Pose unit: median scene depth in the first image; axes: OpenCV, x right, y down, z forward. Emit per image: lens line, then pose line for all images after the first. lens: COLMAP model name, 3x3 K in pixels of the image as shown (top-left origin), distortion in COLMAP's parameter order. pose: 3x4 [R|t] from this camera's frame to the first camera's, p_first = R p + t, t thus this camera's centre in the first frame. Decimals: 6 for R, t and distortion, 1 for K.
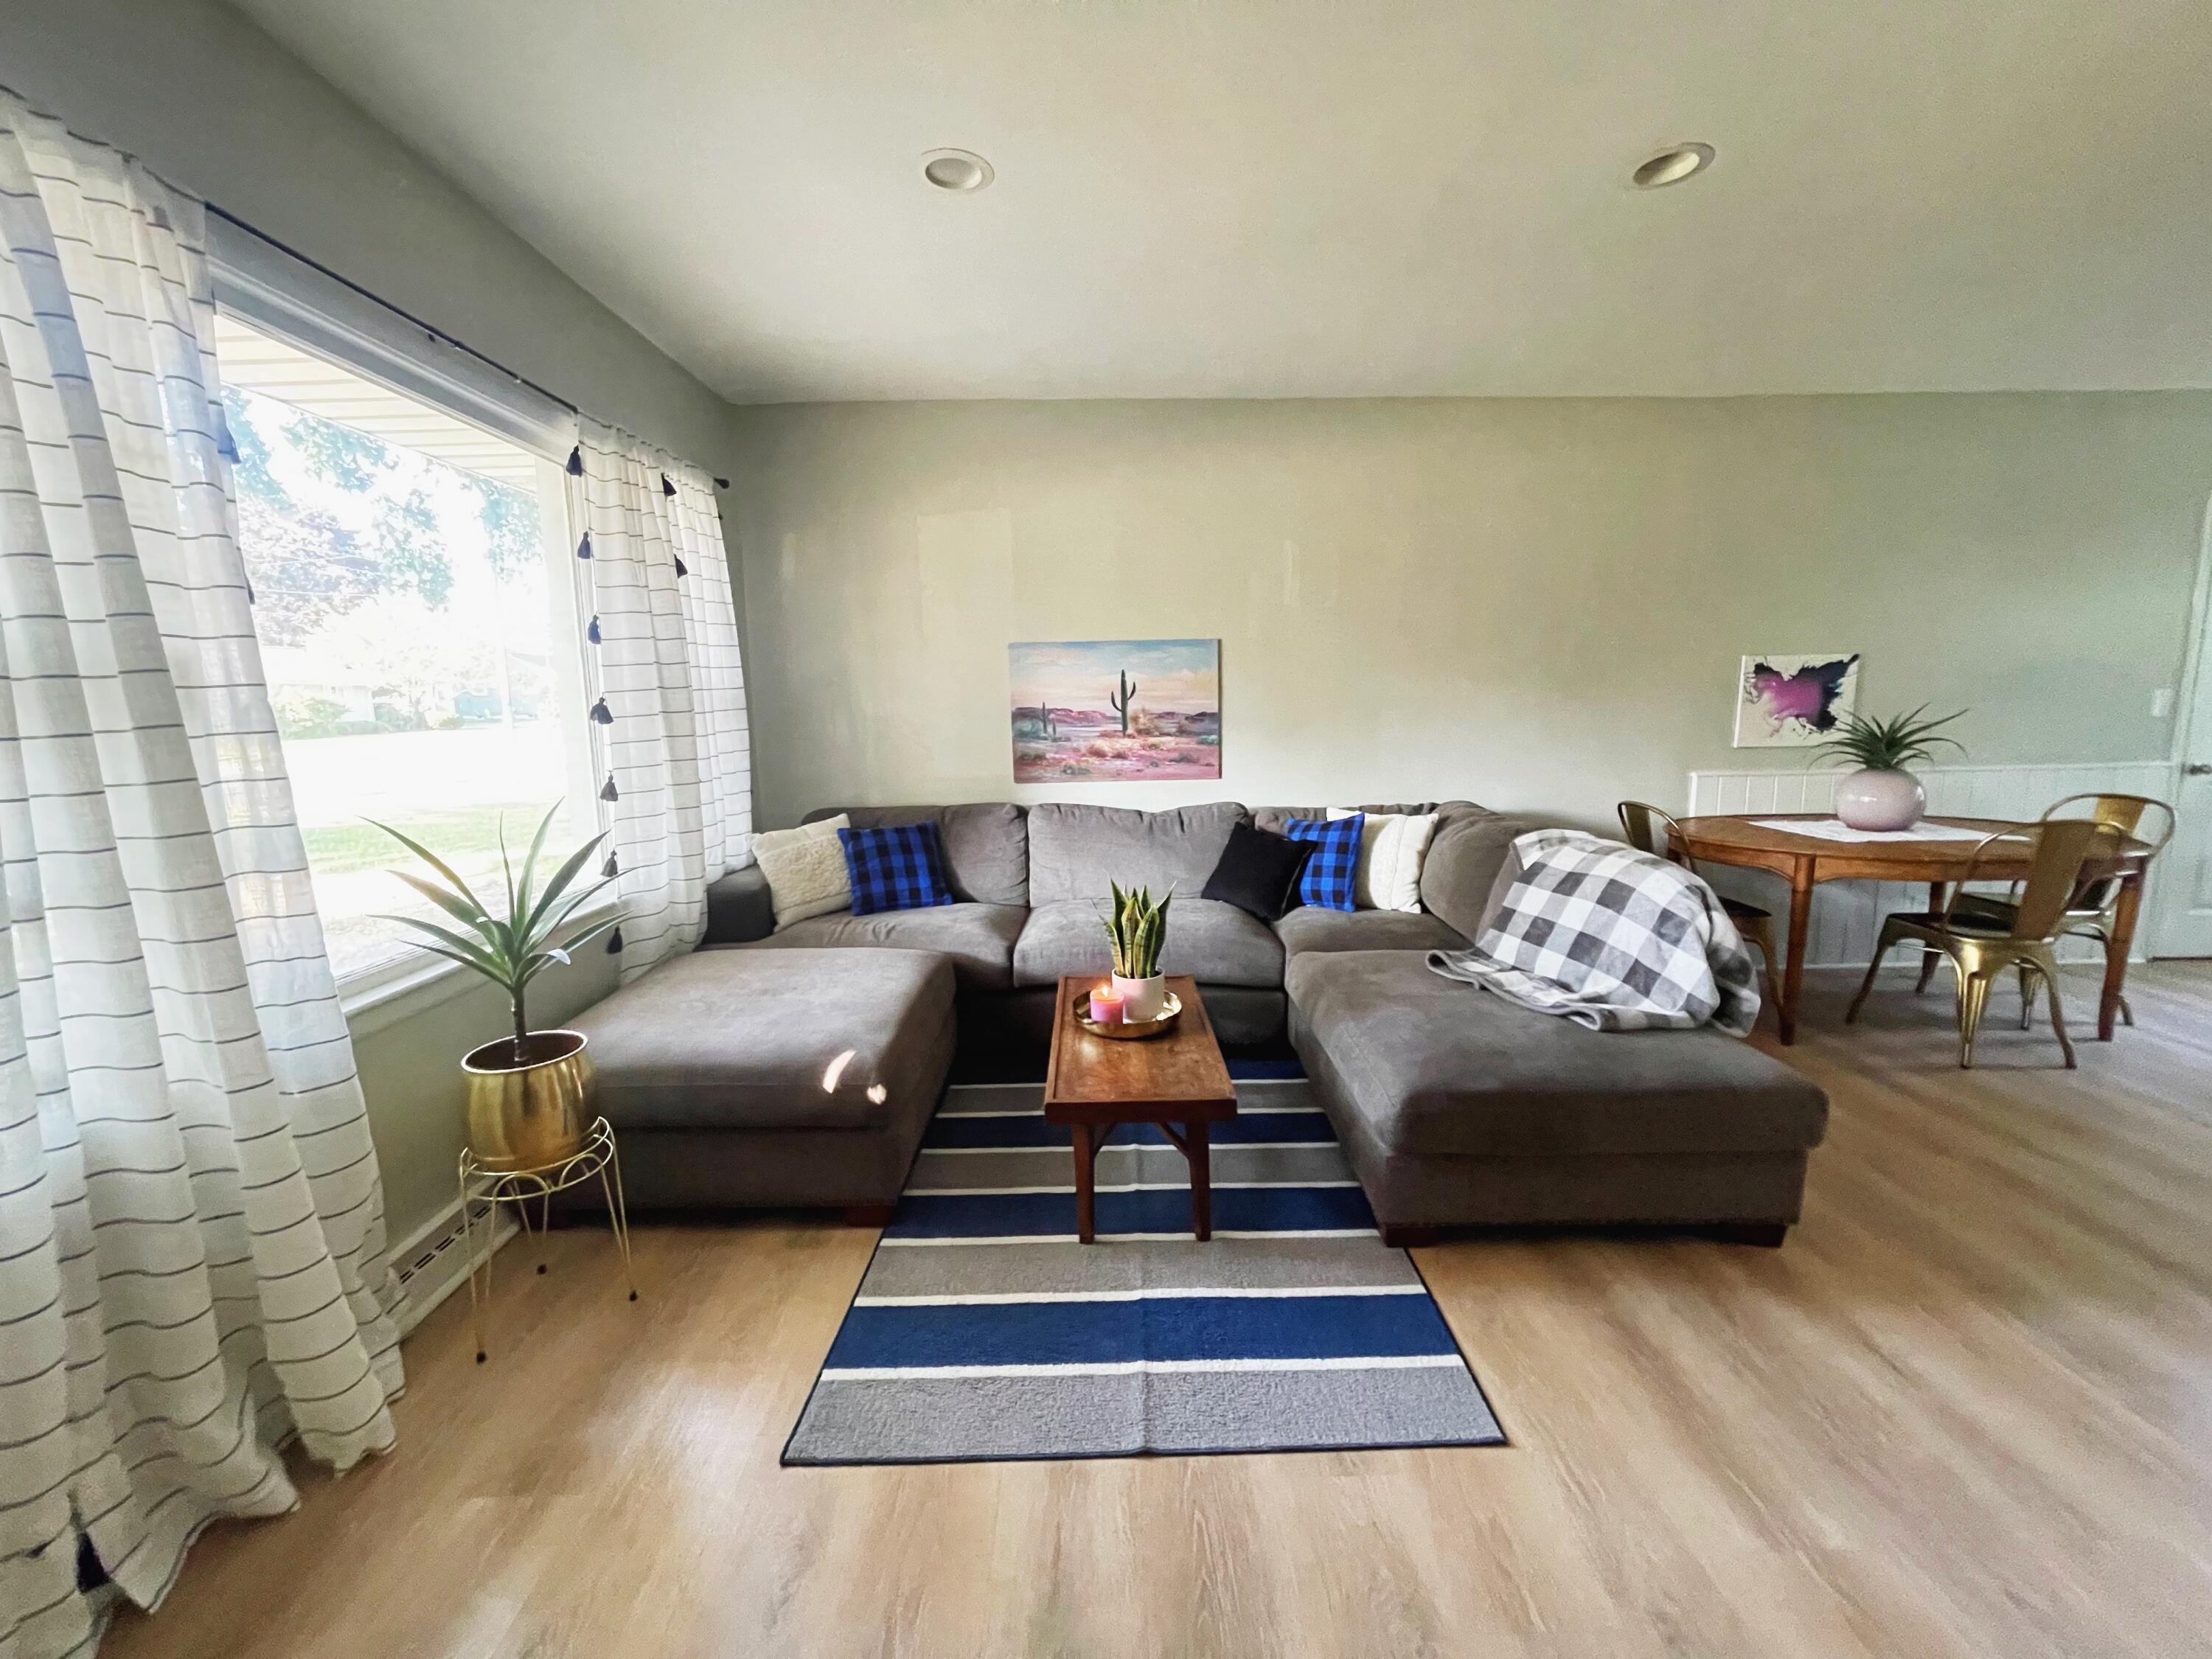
lens RADIAL K [[897.3, 0, 1102.0], [0, 897.3, 824.1], [0, 0, 1]] dist [-0.000816, 0.000593]
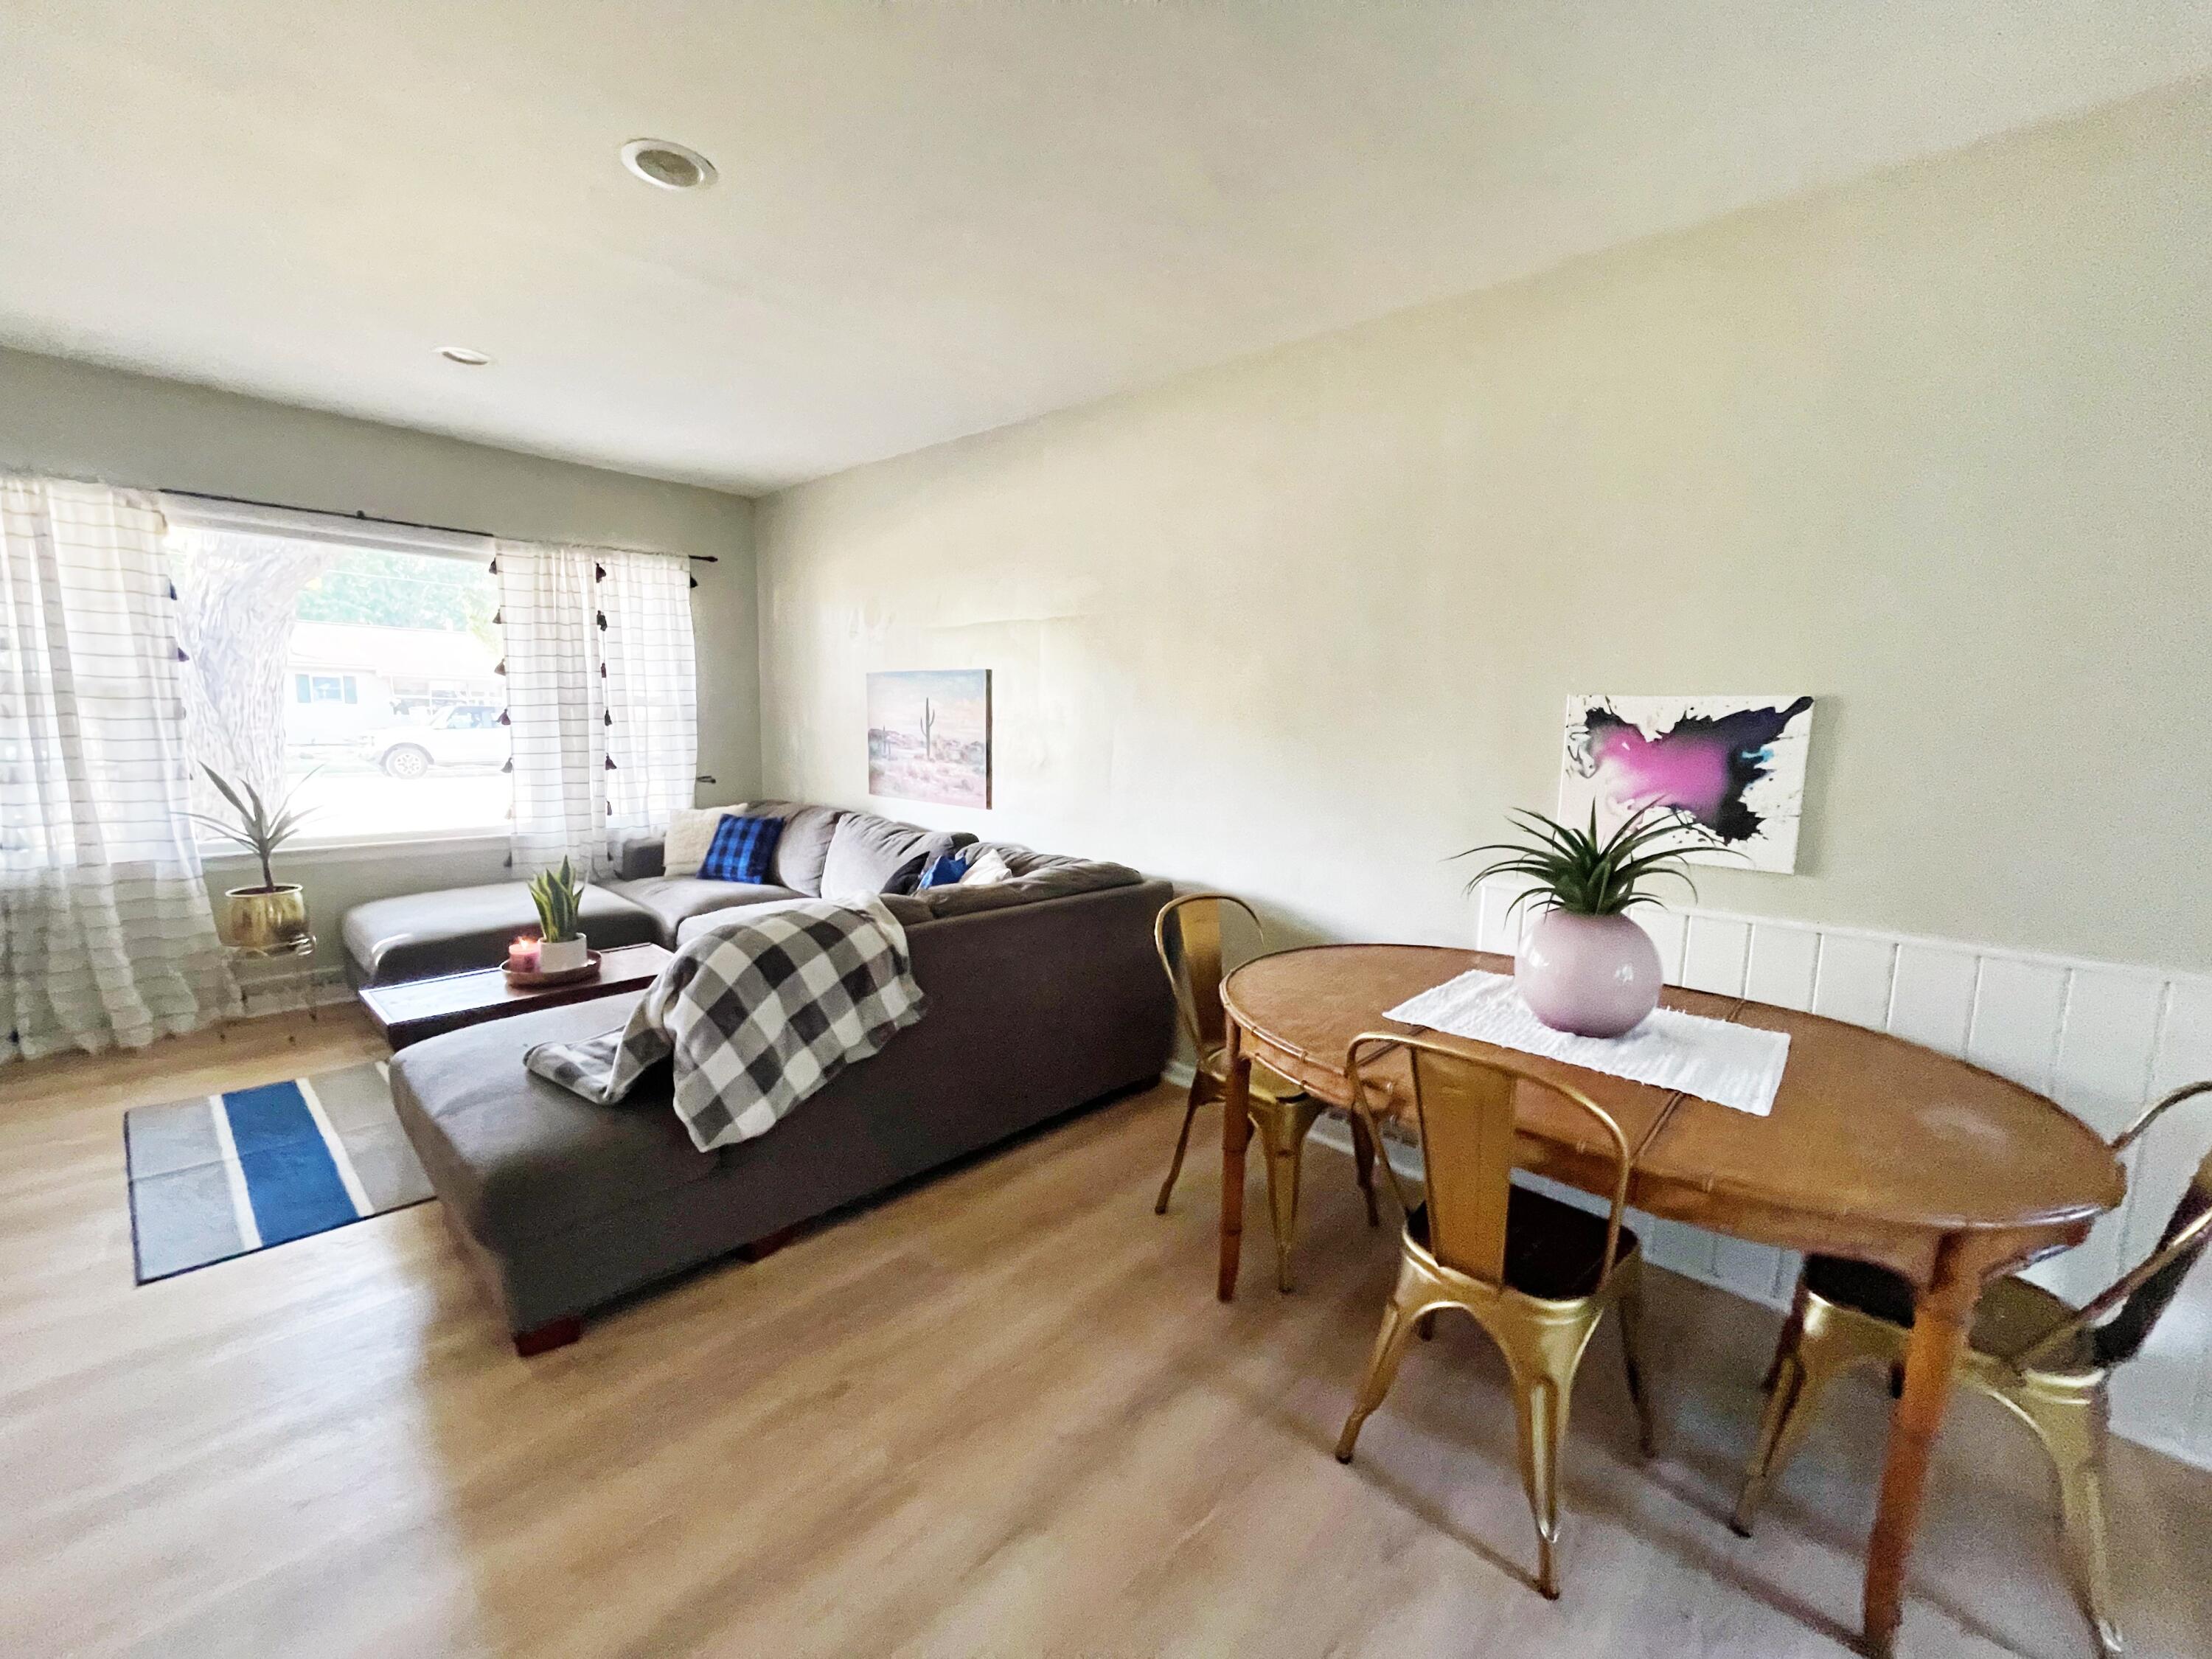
lens RADIAL K [[897.3, 0, 1067.2], [0, 897.3, 808.3], [0, 0, 1]] dist [-0.000816, 0.000593]
pose [[0.727655, 0.104729, -0.677901, 1.091938], [-0.128830, 0.991555, 0.014900, -0.098567], [0.673736, 0.076492, 0.735002, 0.425919]]
